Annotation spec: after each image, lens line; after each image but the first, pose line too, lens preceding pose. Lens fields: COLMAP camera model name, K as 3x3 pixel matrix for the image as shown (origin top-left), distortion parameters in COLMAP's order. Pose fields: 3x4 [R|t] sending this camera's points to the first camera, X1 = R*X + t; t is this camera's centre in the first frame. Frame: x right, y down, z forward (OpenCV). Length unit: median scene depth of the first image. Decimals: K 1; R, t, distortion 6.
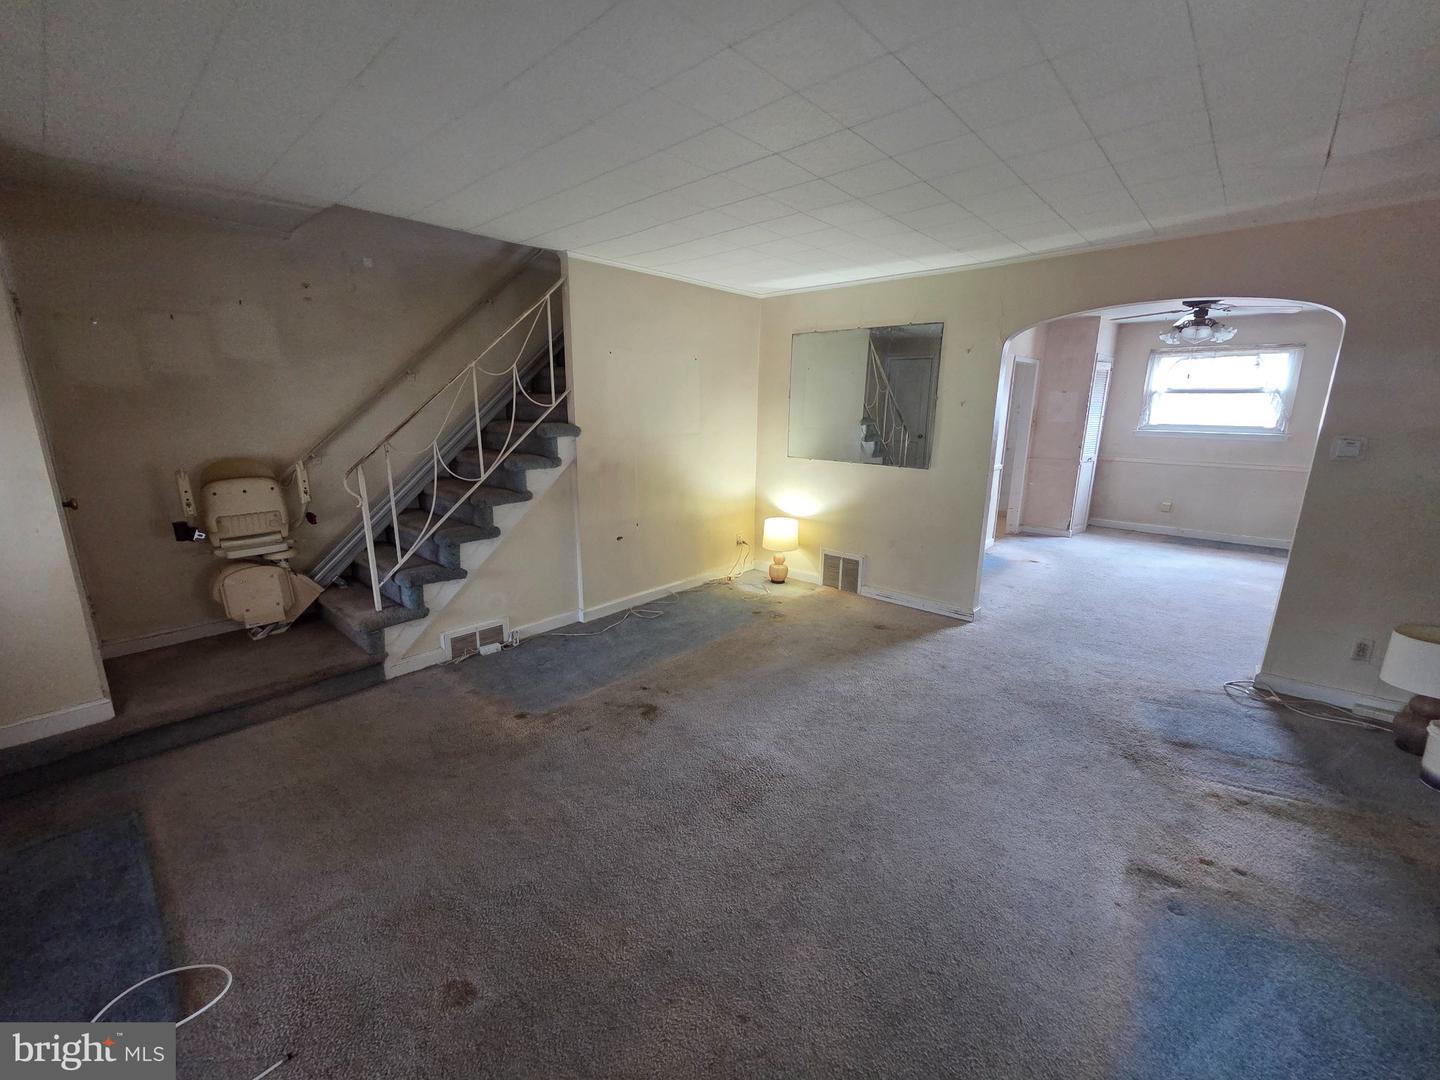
lens RADIAL K [[590.0, 0, 718.1], [0, 590.0, 539.6], [0, 0, 1]] dist [-0.002891, -0.000709]
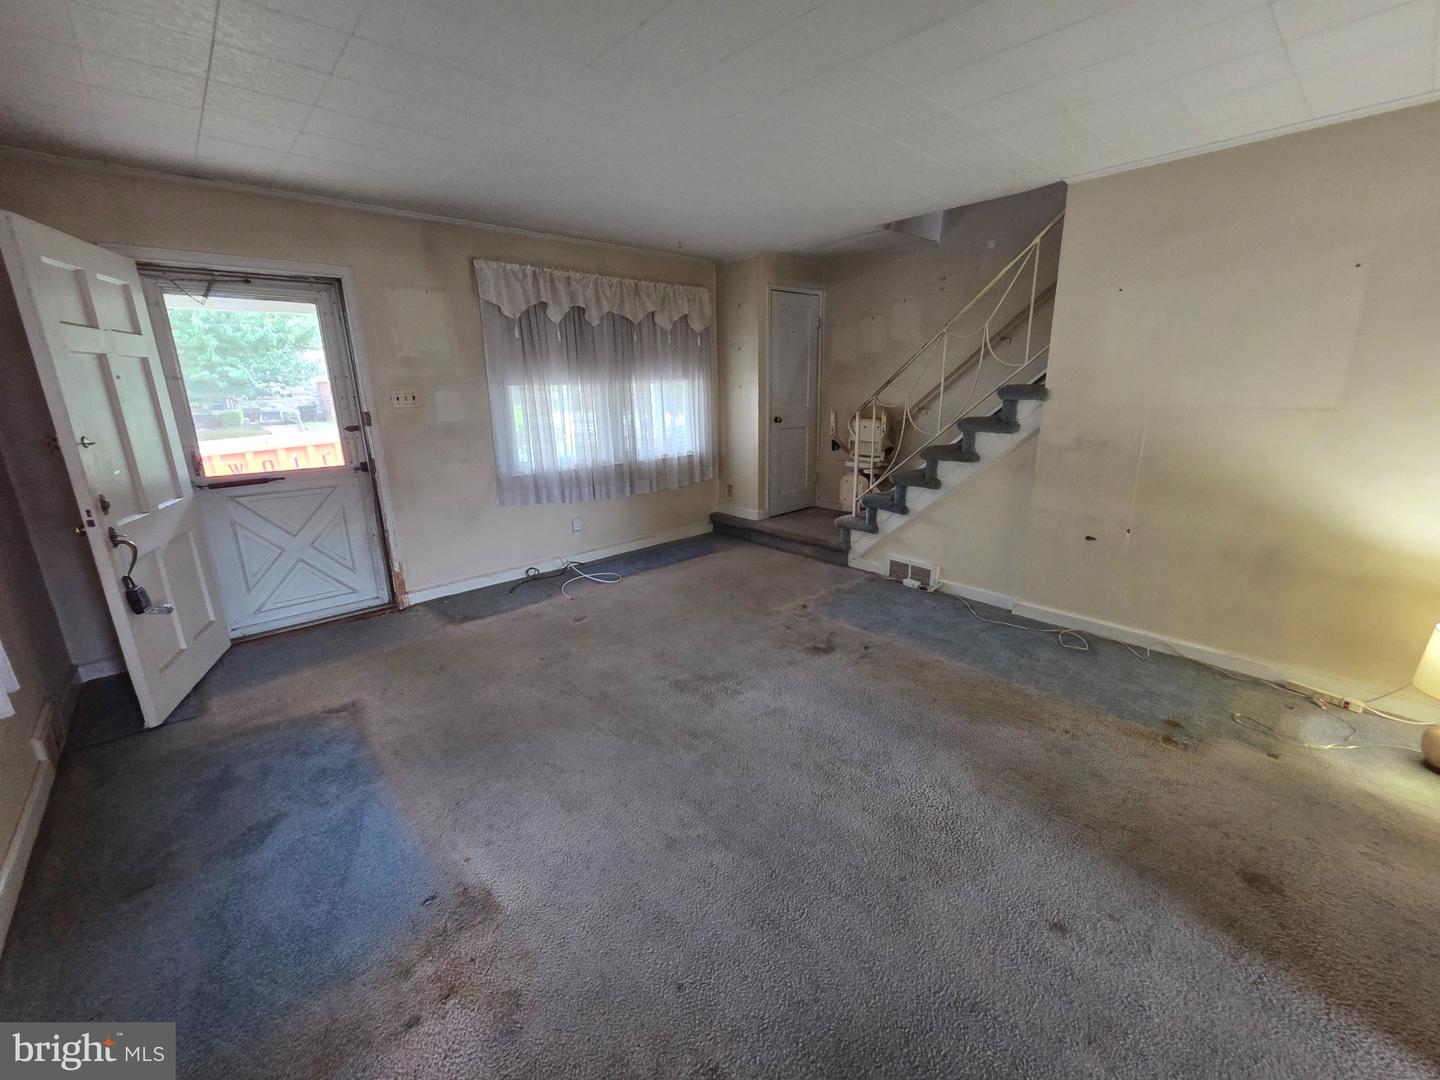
lens RADIAL K [[590.0, 0, 718.1], [0, 590.0, 539.6], [0, 0, 1]] dist [-0.002891, -0.000709]
pose [[-0.094988, 0.257226, -0.961671, 0.760277], [-0.211362, 0.938802, 0.271986, -0.131368], [0.972781, 0.229096, -0.034807, 0.688861]]
